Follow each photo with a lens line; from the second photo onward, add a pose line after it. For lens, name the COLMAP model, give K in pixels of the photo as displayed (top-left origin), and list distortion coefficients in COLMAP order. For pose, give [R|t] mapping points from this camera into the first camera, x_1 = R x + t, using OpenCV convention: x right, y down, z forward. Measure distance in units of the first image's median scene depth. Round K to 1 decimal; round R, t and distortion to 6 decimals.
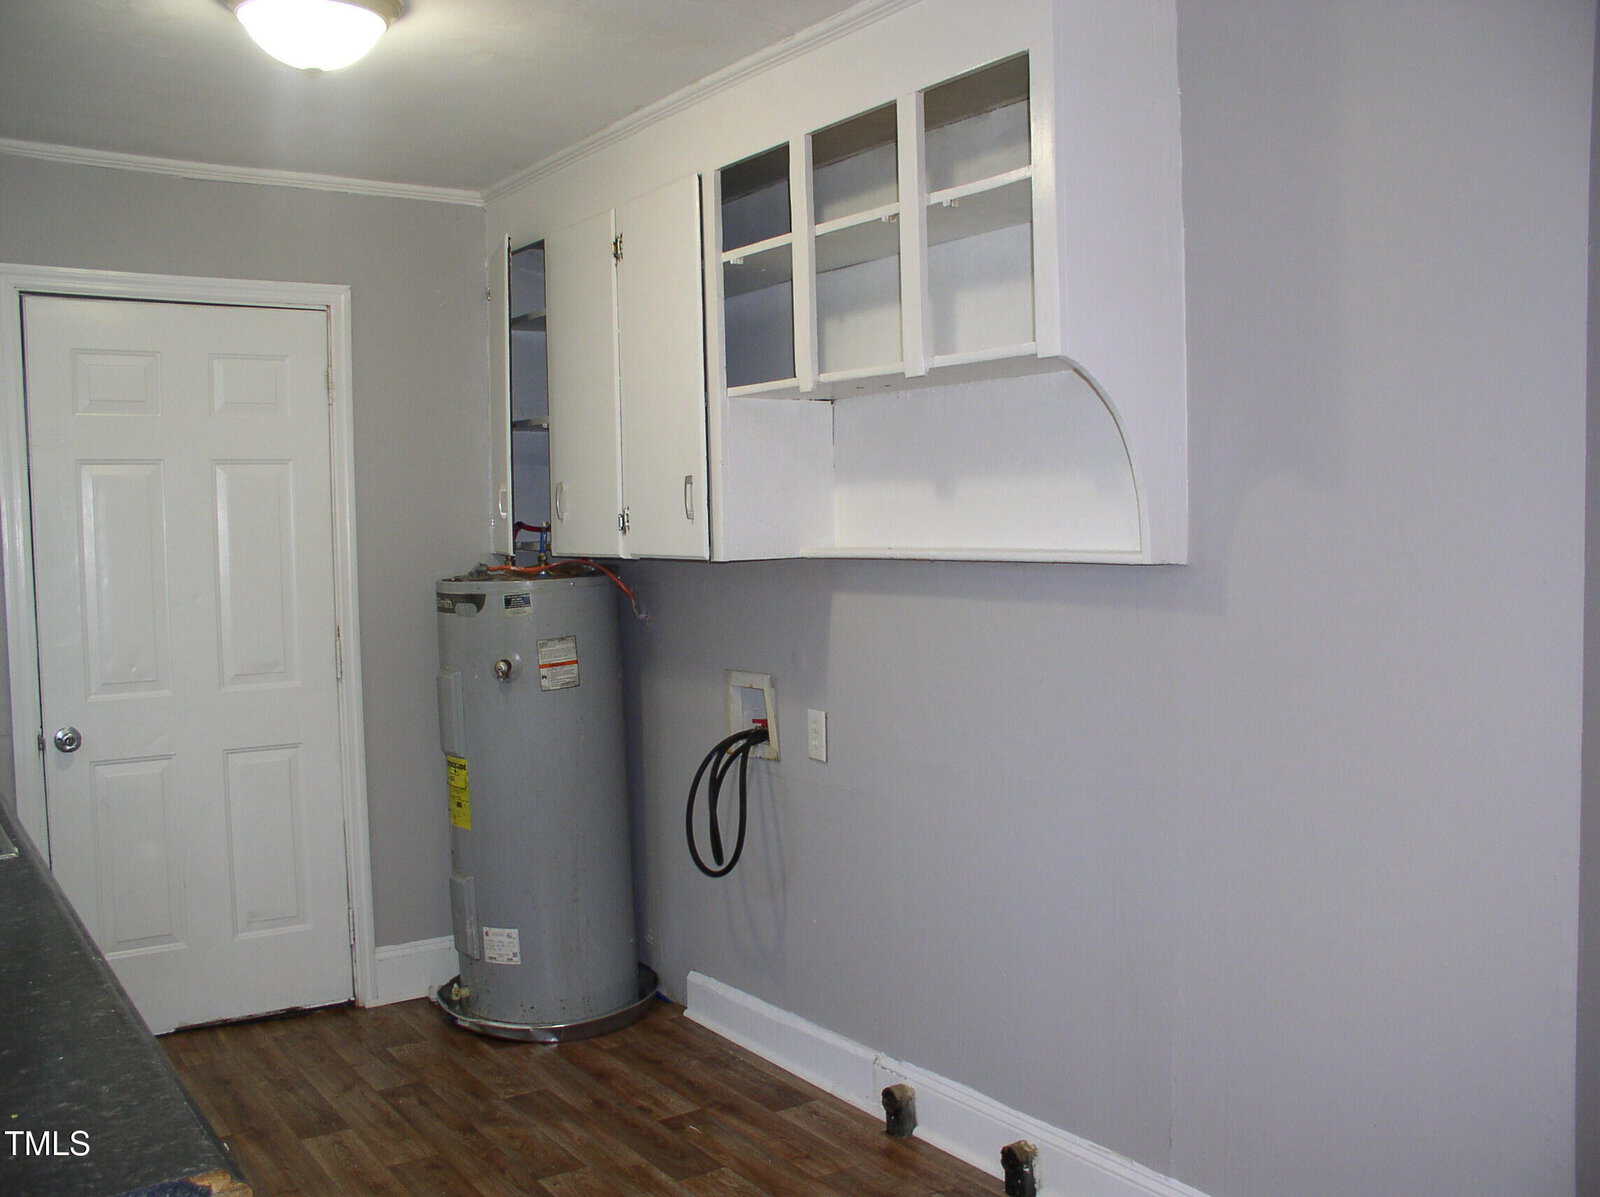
lens RADIAL K [[1430.6, 0, 798.2], [0, 1430.6, 623.6], [0, 0, 1]] dist [-0.094231, 0.005982]
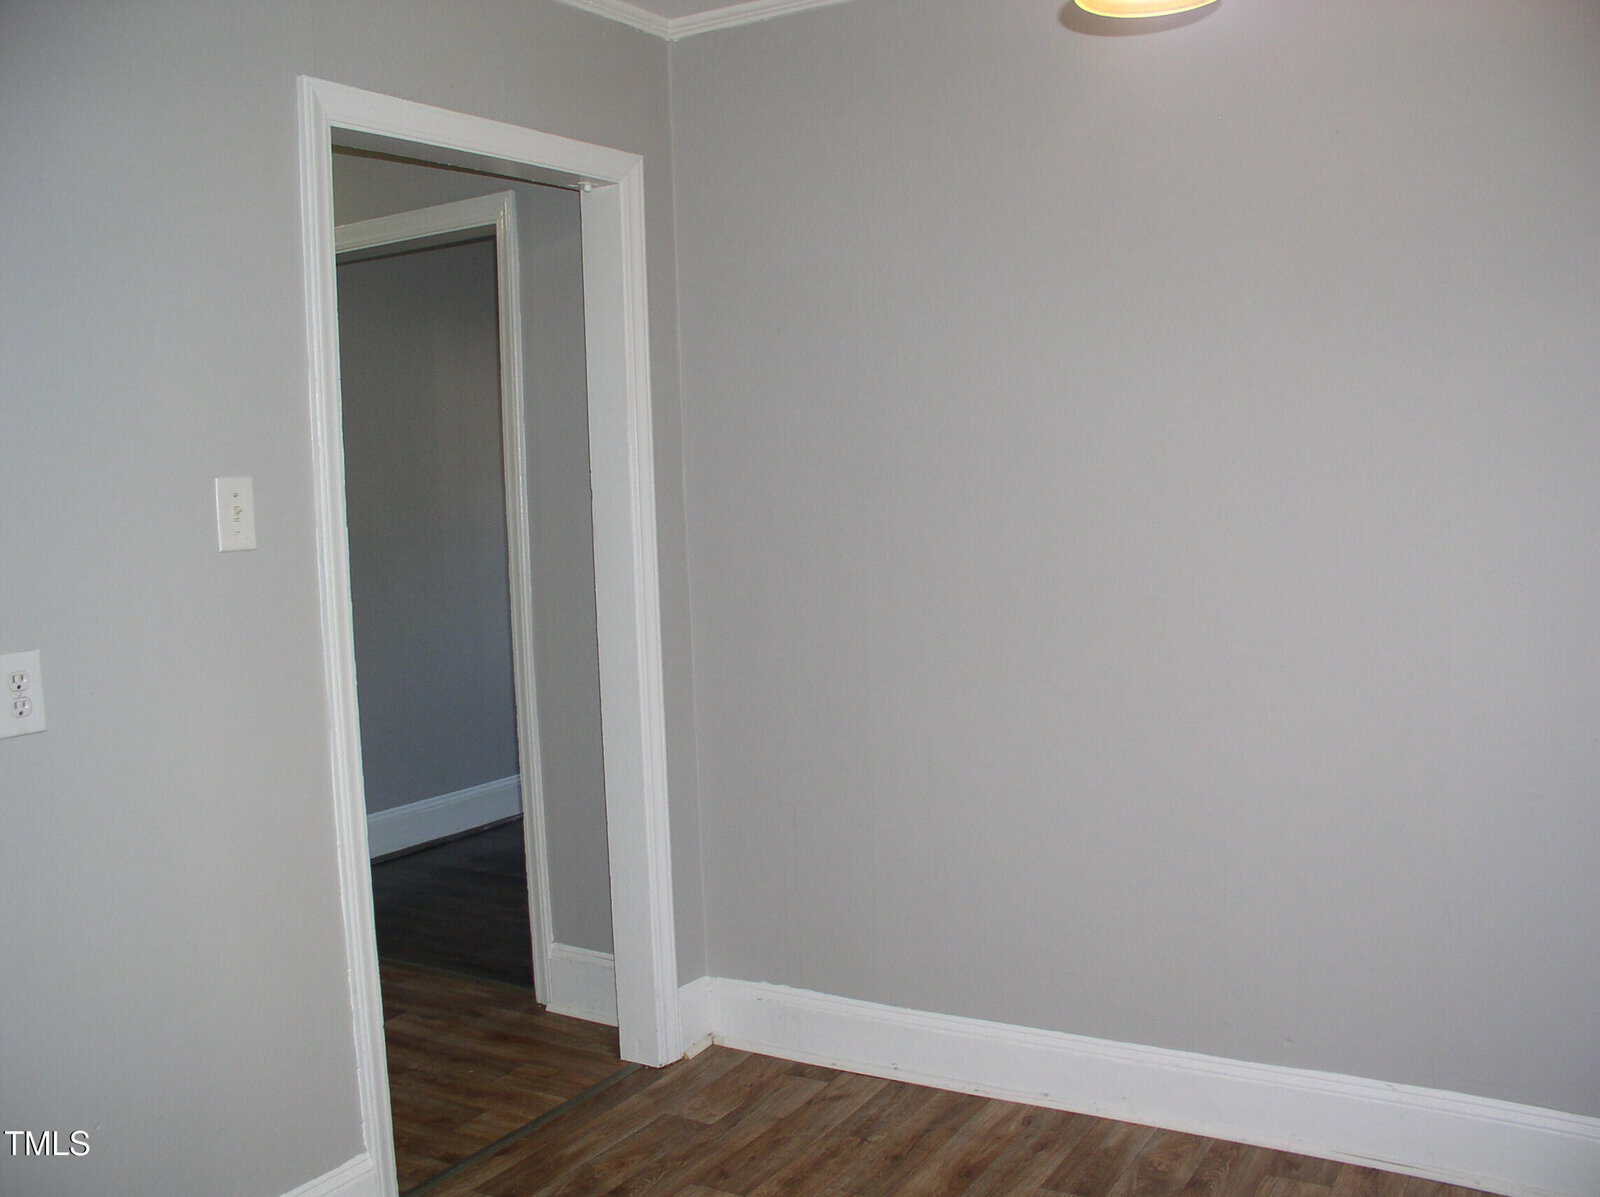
lens RADIAL K [[1517.2, 0, 800.0], [0, 1517.2, 598.5], [0, 0, 1]] dist [-0.209782, 0.252977]
pose [[-0.424647, -0.033103, 0.904754, -1.025573], [0.104507, 0.990859, 0.085304, -0.054449], [-0.899307, 0.130777, -0.417306, 1.227686]]
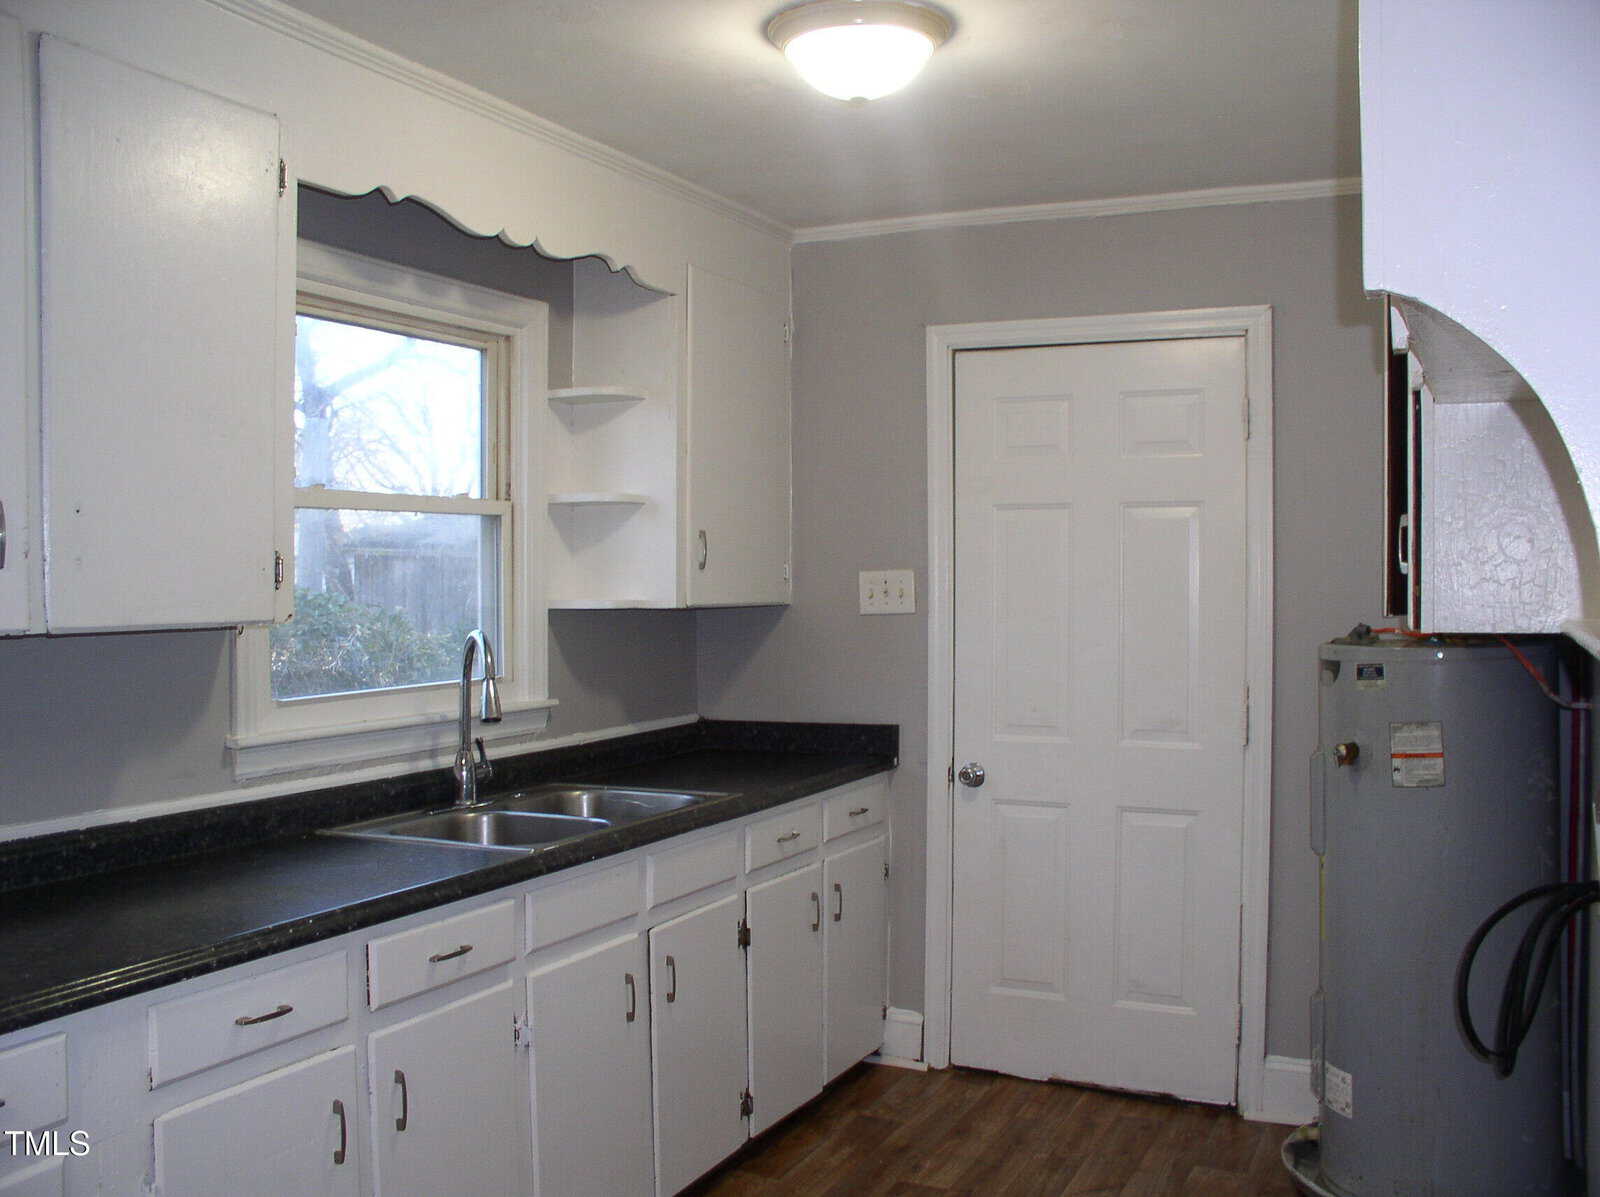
lens RADIAL K [[1517.2, 0, 800.0], [0, 1517.2, 598.5], [0, 0, 1]] dist [-0.209782, 0.252977]
pose [[0.515600, 0.028528, -0.856354, 0.347591], [-0.063596, 0.997963, -0.005045, -0.032066], [0.854466, 0.057062, 0.516364, 0.284217]]
